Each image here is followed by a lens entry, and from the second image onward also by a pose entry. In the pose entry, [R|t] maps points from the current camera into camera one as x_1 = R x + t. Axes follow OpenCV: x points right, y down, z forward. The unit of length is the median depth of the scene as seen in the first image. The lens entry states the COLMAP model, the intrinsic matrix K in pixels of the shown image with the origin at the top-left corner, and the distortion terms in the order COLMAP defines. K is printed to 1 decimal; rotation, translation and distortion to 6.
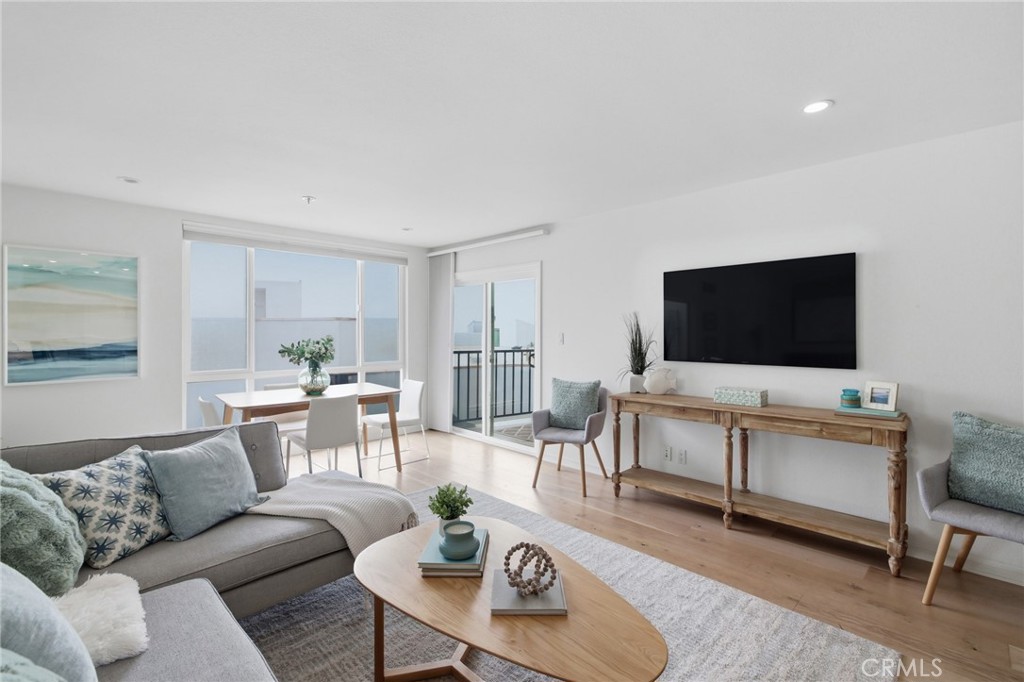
lens RADIAL K [[451.2, 0, 486.2], [0, 451.2, 331.5], [0, 0, 1]] dist [-0.002403, 0.001562]
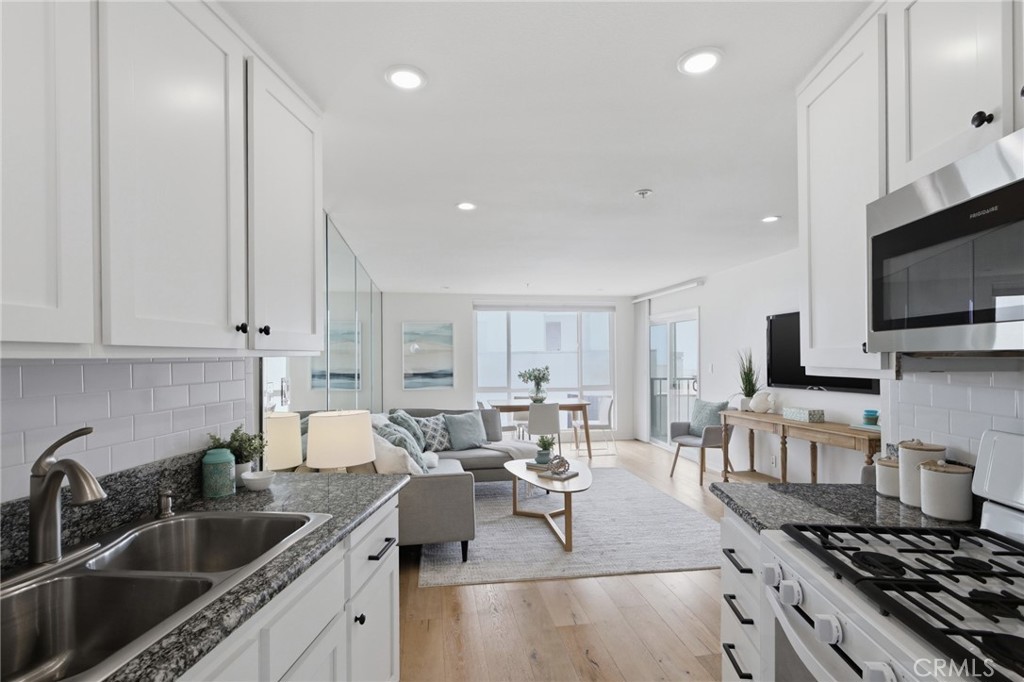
lens RADIAL K [[748.4, 0, 511.4], [0, 748.4, 344.4], [0, 0, 1]] dist [0.001014, -0.003620]
pose [[0.788059, -0.013577, -0.615450, 1.284342], [0.008078, 0.999899, -0.011714, -0.039451], [0.615547, 0.004260, 0.788089, -1.248902]]
